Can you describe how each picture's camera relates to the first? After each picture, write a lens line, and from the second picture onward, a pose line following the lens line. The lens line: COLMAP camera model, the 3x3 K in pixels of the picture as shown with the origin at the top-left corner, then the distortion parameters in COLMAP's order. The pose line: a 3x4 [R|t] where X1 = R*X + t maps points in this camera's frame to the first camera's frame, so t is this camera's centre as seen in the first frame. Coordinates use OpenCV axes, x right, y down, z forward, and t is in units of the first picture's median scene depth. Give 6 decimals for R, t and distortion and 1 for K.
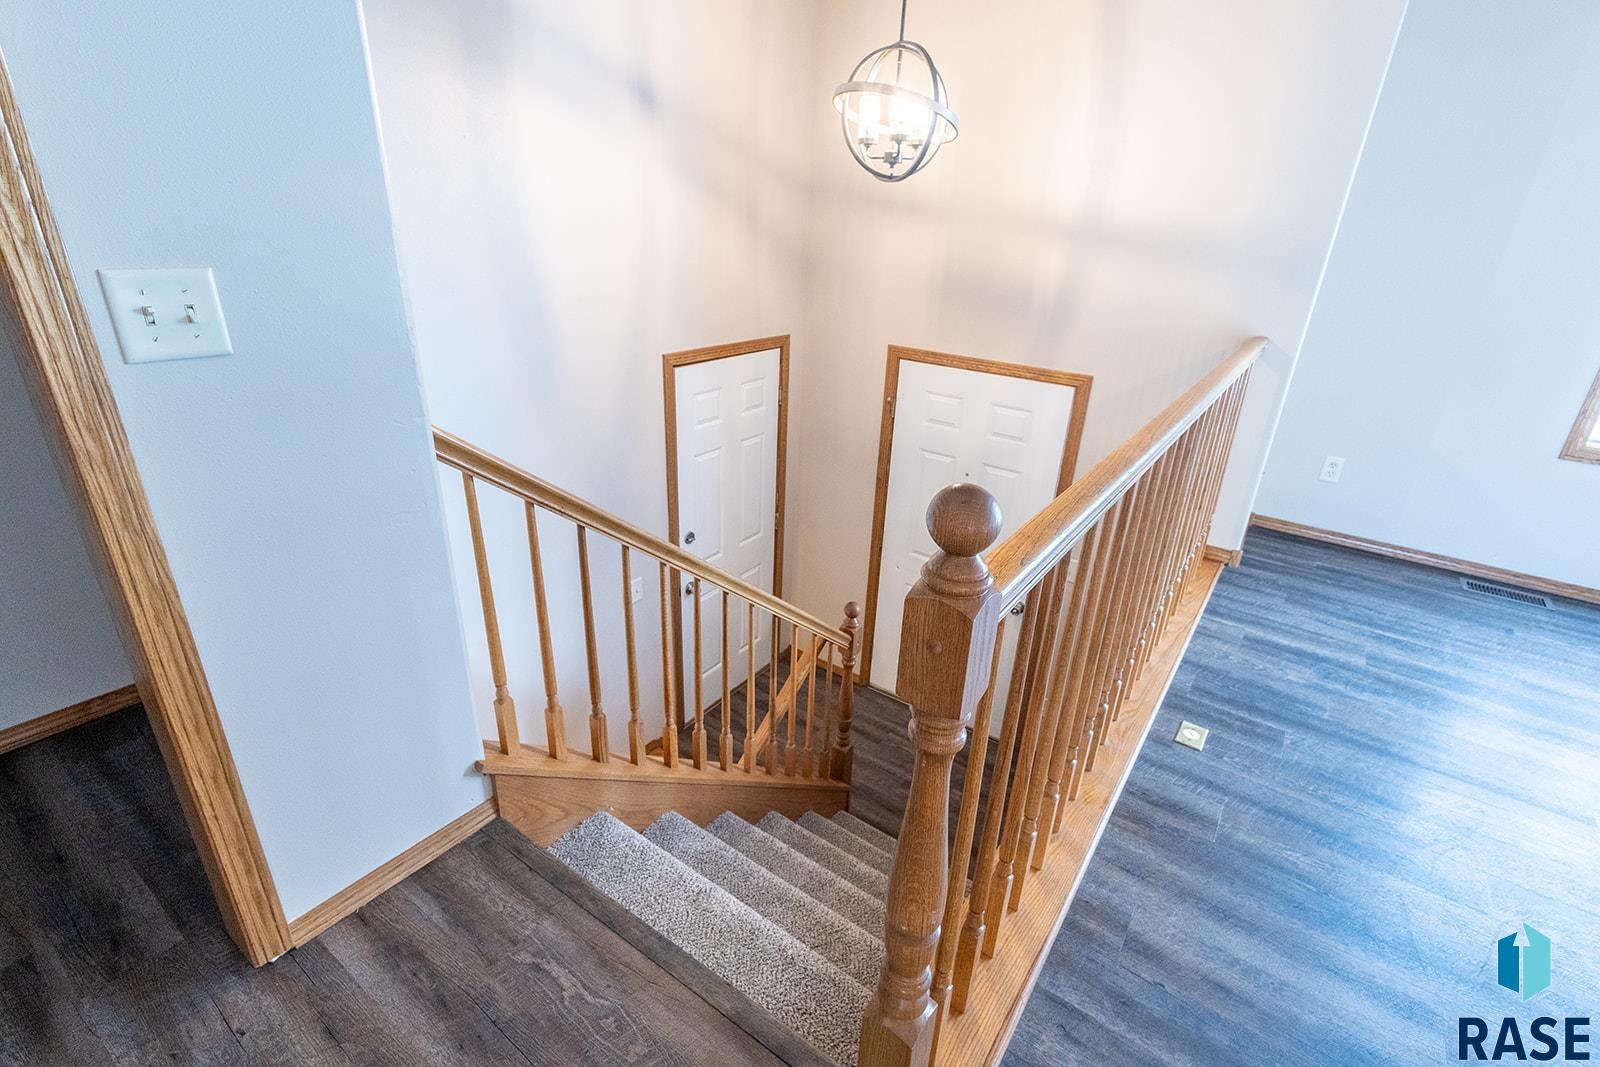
lens RADIAL K [[738.8, 0, 804.8], [0, 738.8, 525.5], [0, 0, 1]] dist [0.010863, -0.000686]
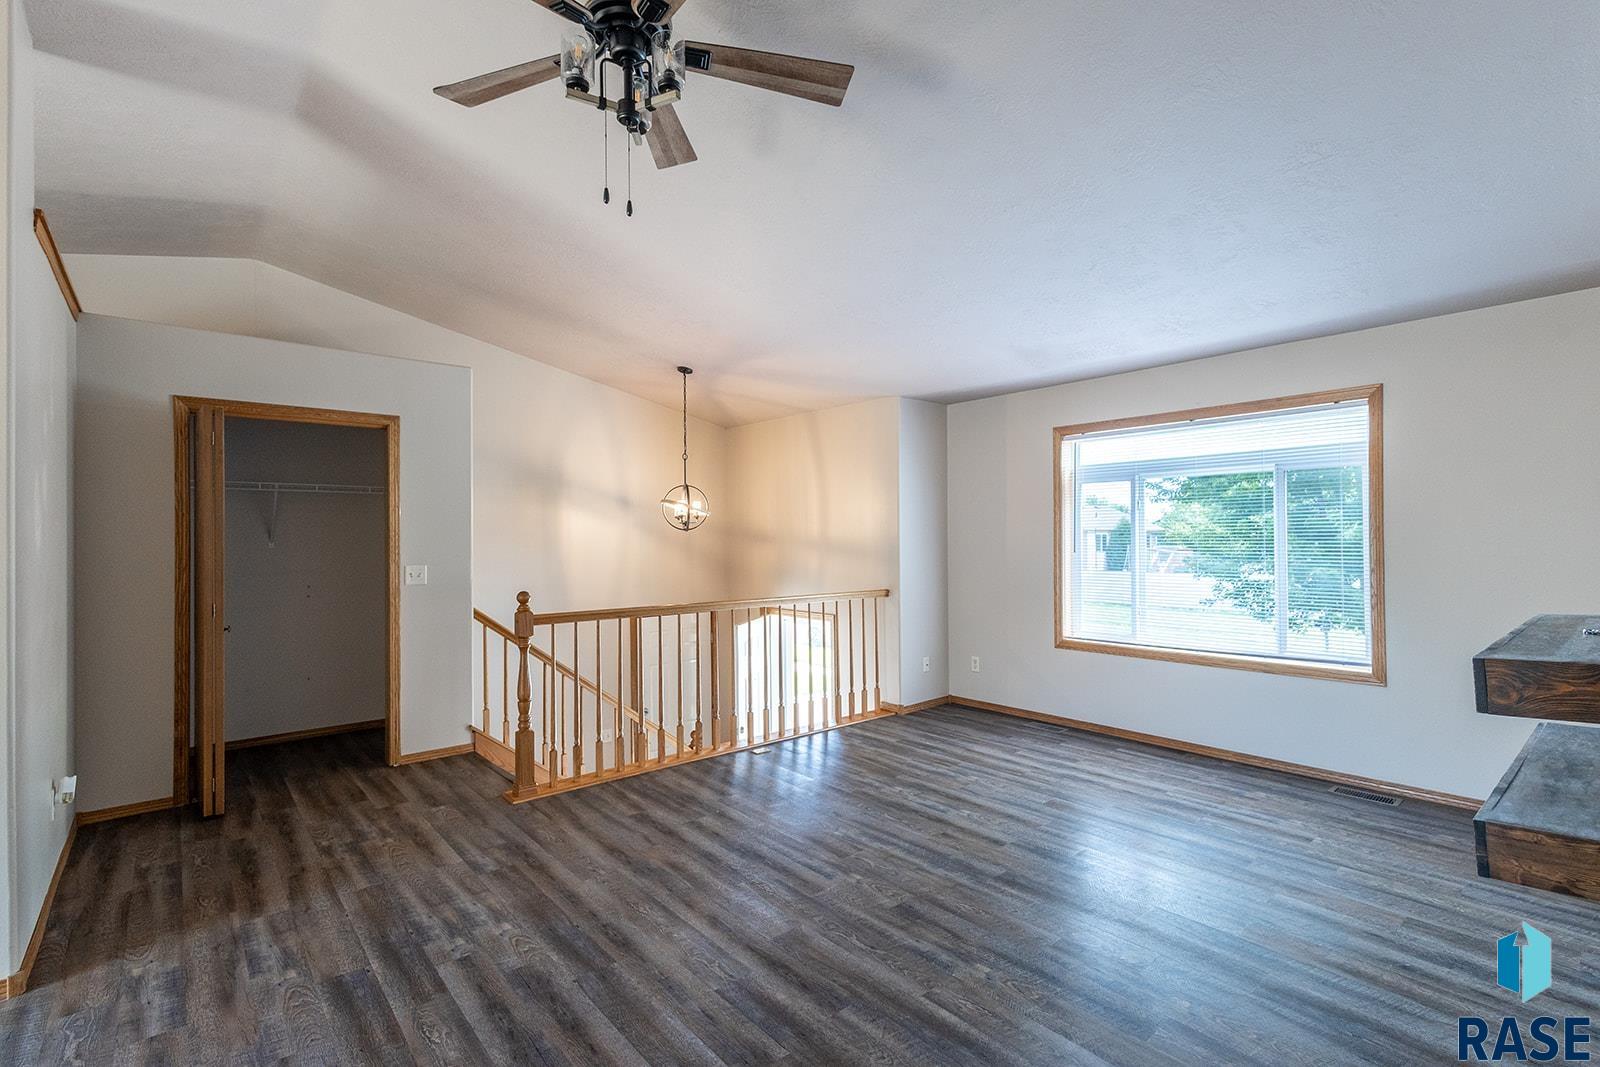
lens RADIAL K [[738.8, 0, 801.5], [0, 738.8, 529.2], [0, 0, 1]] dist [0.010863, -0.000686]
pose [[0.968007, -0.057812, -0.244171, 1.561056], [-0.047168, 0.913824, -0.403361, 0.723448], [0.246449, 0.401974, 0.881862, -1.541426]]
